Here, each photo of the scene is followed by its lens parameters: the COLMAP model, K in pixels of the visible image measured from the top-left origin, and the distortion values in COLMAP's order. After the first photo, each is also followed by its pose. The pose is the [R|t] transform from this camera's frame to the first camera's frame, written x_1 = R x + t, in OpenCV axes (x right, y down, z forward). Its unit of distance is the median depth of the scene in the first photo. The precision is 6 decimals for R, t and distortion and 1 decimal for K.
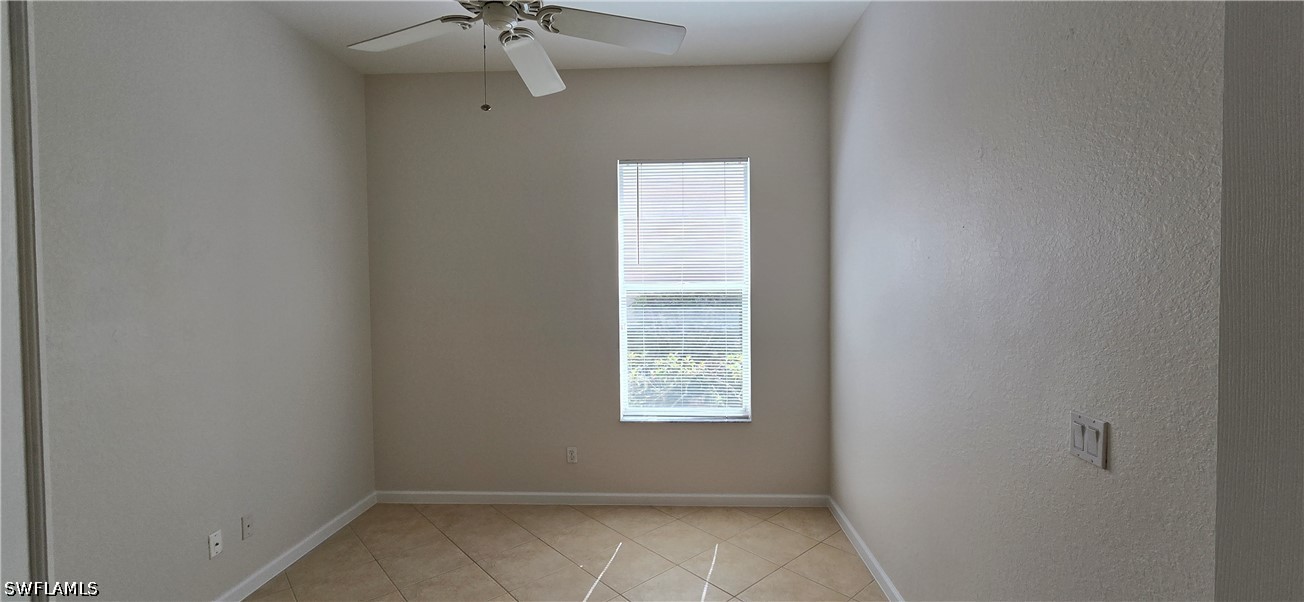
lens RADIAL K [[525.6, 0, 654.3], [0, 525.6, 297.7], [0, 0, 1]] dist [-0.018801, 0.007861]
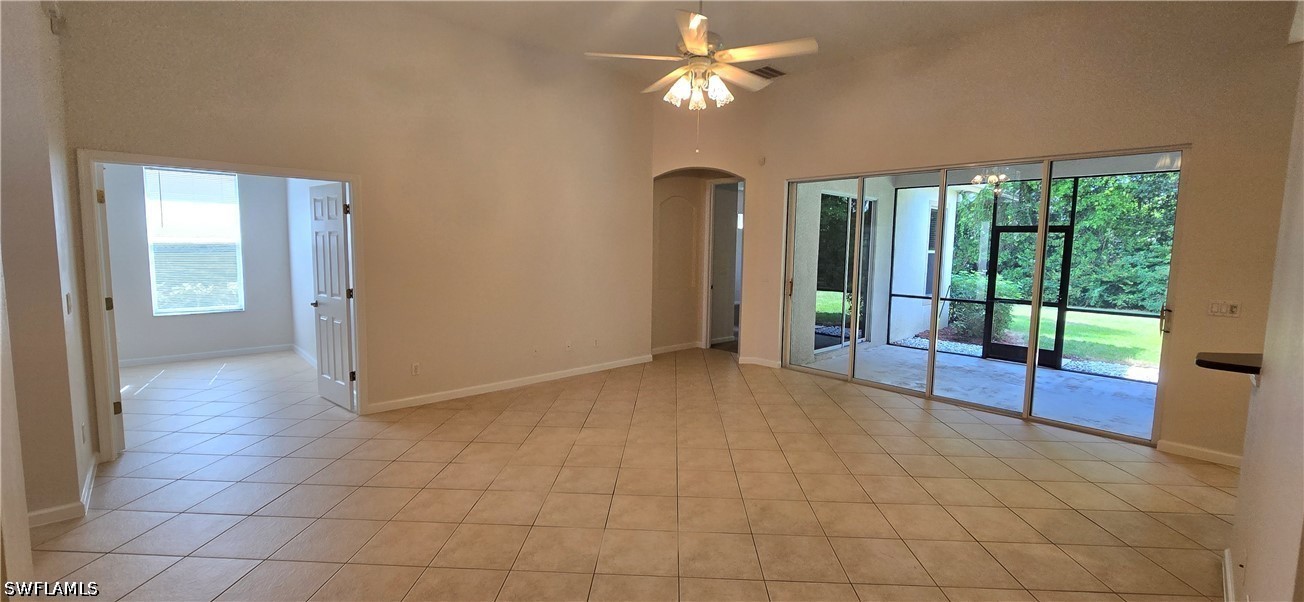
lens RADIAL K [[525.6, 0, 654.3], [0, 525.6, 297.7], [0, 0, 1]] dist [-0.018801, 0.007861]
pose [[0.692555, -0.046102, 0.719891, -0.148172], [-0.006113, 0.997545, 0.069764, 0.040433], [-0.721339, -0.052716, 0.690573, -1.389382]]
